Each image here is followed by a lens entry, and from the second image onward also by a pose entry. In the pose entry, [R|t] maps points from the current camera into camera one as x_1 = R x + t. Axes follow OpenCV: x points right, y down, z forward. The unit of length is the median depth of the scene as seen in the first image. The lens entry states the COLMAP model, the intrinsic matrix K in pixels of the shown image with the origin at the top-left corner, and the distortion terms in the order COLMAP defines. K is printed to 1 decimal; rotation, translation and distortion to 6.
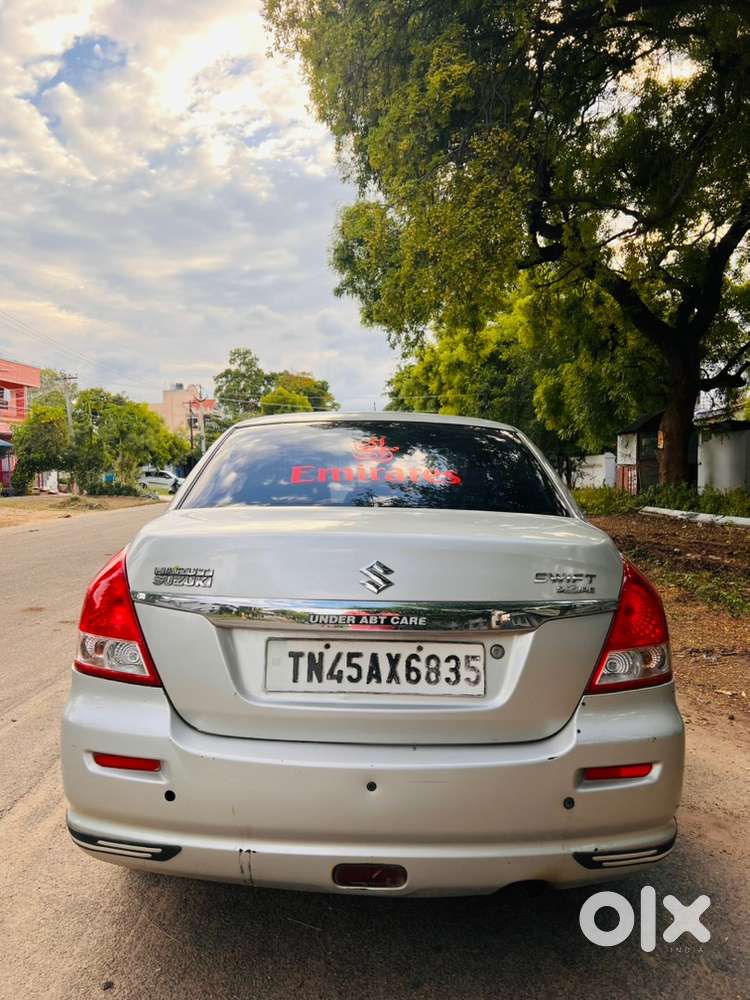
lens RADIAL K [[748.4, 0, 375.0], [0, 748.4, 500.0], [0, 0, 1]] dist [0.083577, -0.098873]
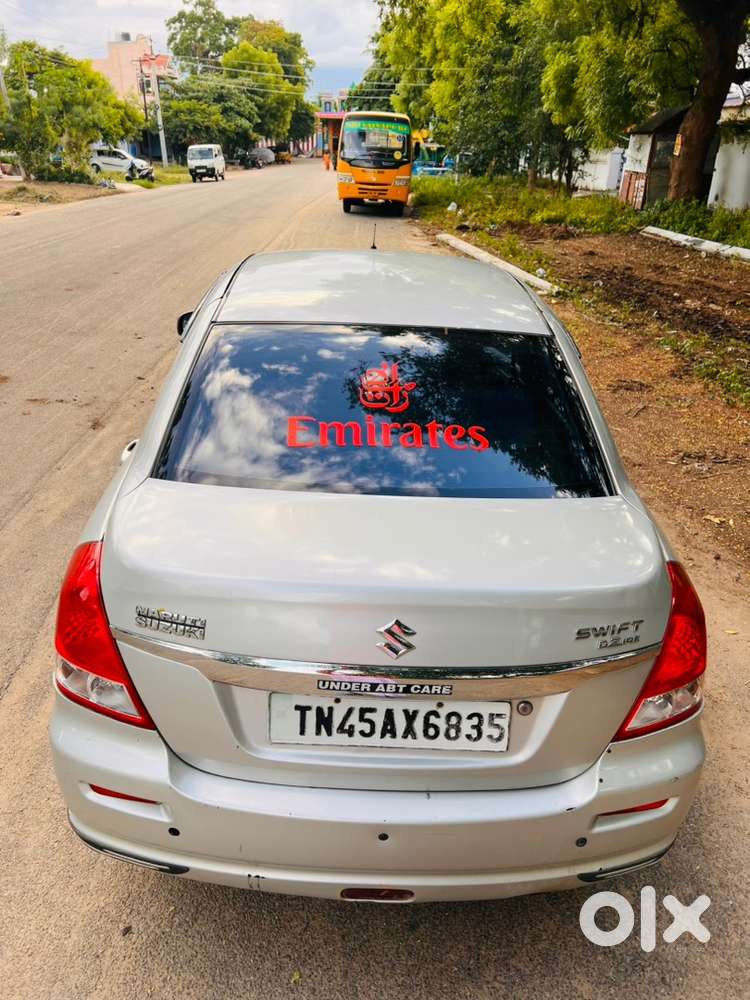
lens RADIAL K [[754.2, 0, 369.3], [0, 754.2, 495.5], [0, 0, 1]] dist [0.041741, -0.045785]
pose [[0.999383, 0.019137, 0.029461, -0.056315], [-0.028934, 0.923989, 0.381323, -0.375245], [-0.019925, -0.381940, 0.923972, 0.254852]]
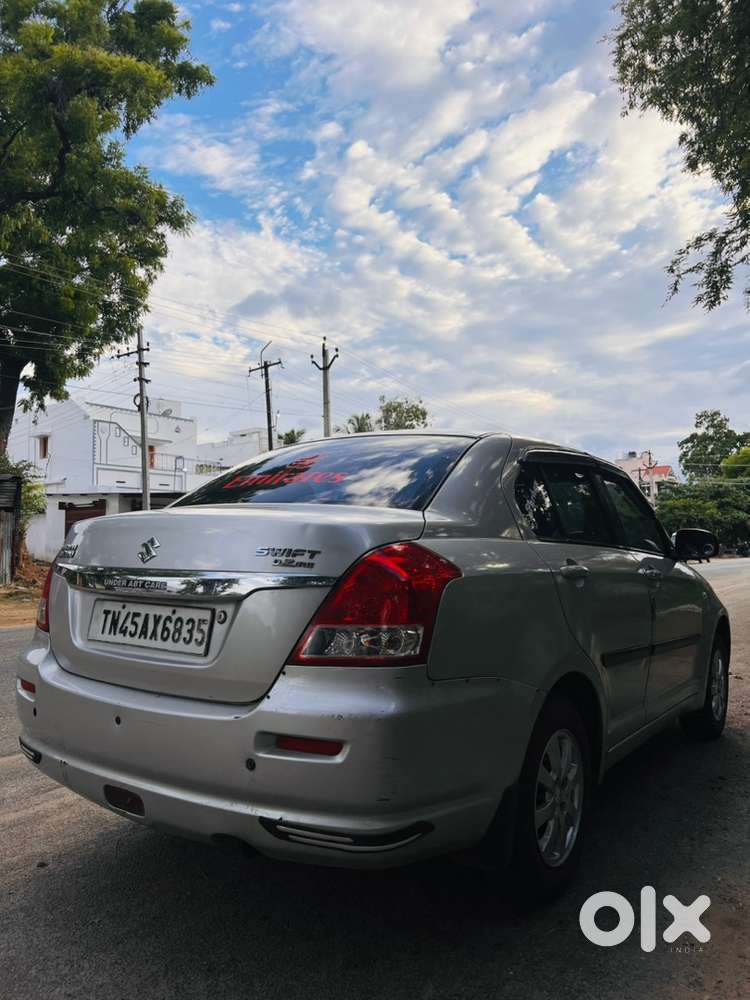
lens RADIAL K [[759.3, 0, 378.7], [0, 759.3, 480.4], [0, 0, 1]] dist [0.023291, -0.002583]
pose [[0.826783, -0.051780, -0.560132, 0.979419], [-0.016280, 0.993135, -0.115838, 0.126198], [0.562285, 0.104892, 0.820264, 0.191057]]
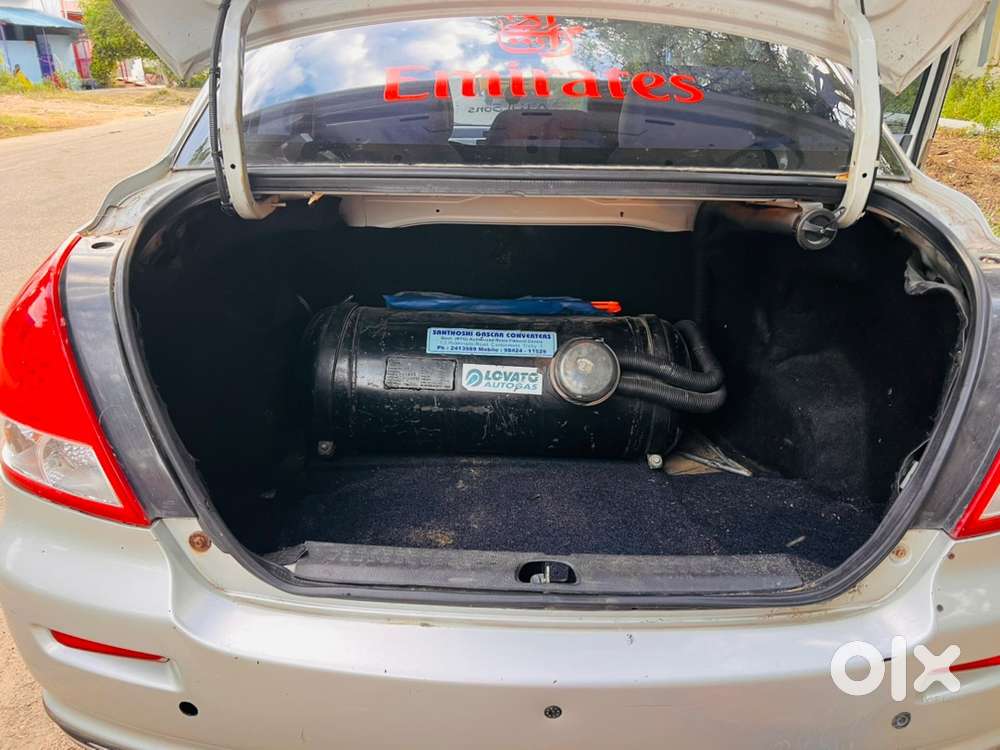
lens RADIAL K [[754.2, 0, 500.0], [0, 754.2, 375.0], [0, 0, 1]] dist [0.041741, -0.045785]
pose [[0.999973, 0.000404, 0.007343, -0.044461], [-0.002931, 0.937665, 0.347528, -0.034029], [-0.006745, -0.347540, 0.937641, 0.545333]]
